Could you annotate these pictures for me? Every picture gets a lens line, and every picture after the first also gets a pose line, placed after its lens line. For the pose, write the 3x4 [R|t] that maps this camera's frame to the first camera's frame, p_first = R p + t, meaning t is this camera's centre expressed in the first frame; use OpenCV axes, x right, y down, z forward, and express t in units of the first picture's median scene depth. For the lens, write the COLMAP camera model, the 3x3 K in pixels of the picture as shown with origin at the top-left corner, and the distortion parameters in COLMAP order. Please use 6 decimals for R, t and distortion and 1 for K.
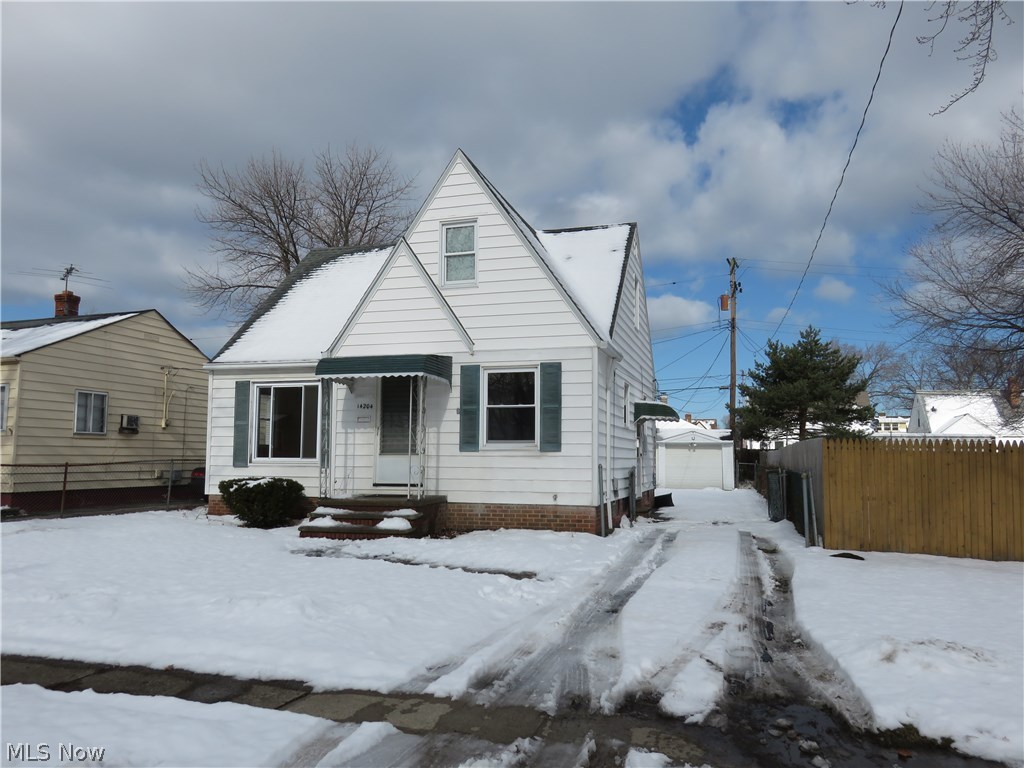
lens RADIAL K [[777.9, 0, 512.0], [0, 777.9, 384.0], [0, 0, 1]] dist [-0.000204, -0.000648]
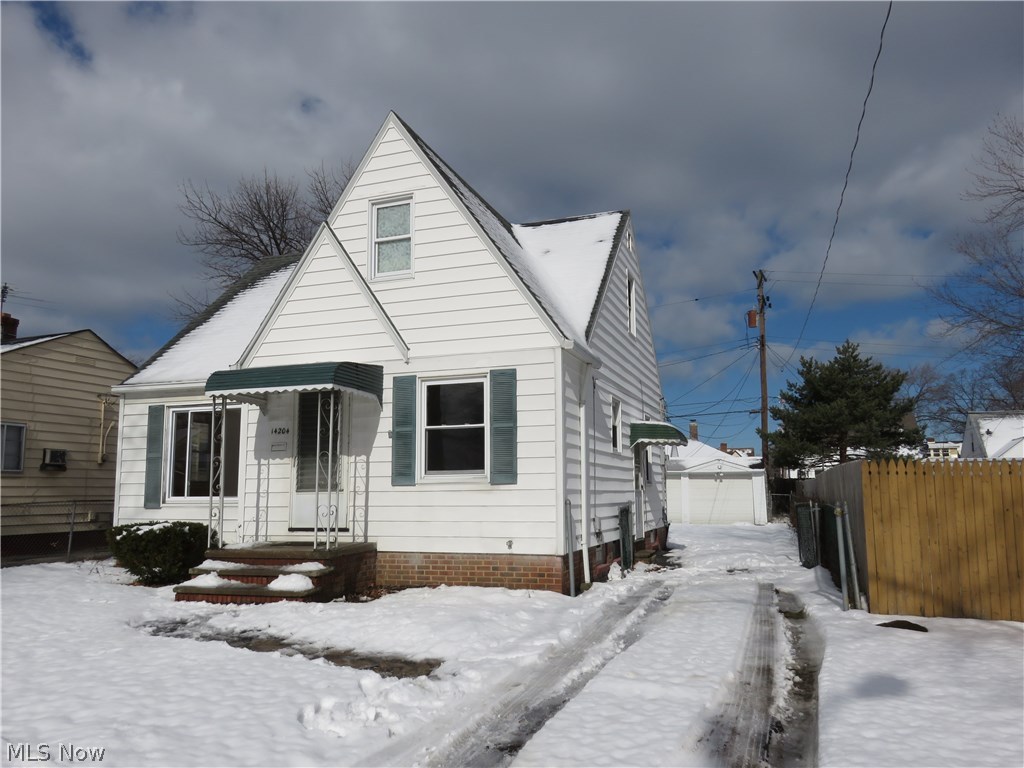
lens RADIAL K [[777.9, 0, 512.0], [0, 777.9, 384.0], [0, 0, 1]] dist [-0.000204, -0.000648]
pose [[0.998713, -0.020941, -0.046197, 0.088226], [0.018939, 0.998880, -0.043363, 0.019519], [0.047053, 0.042433, 0.997991, 0.207971]]
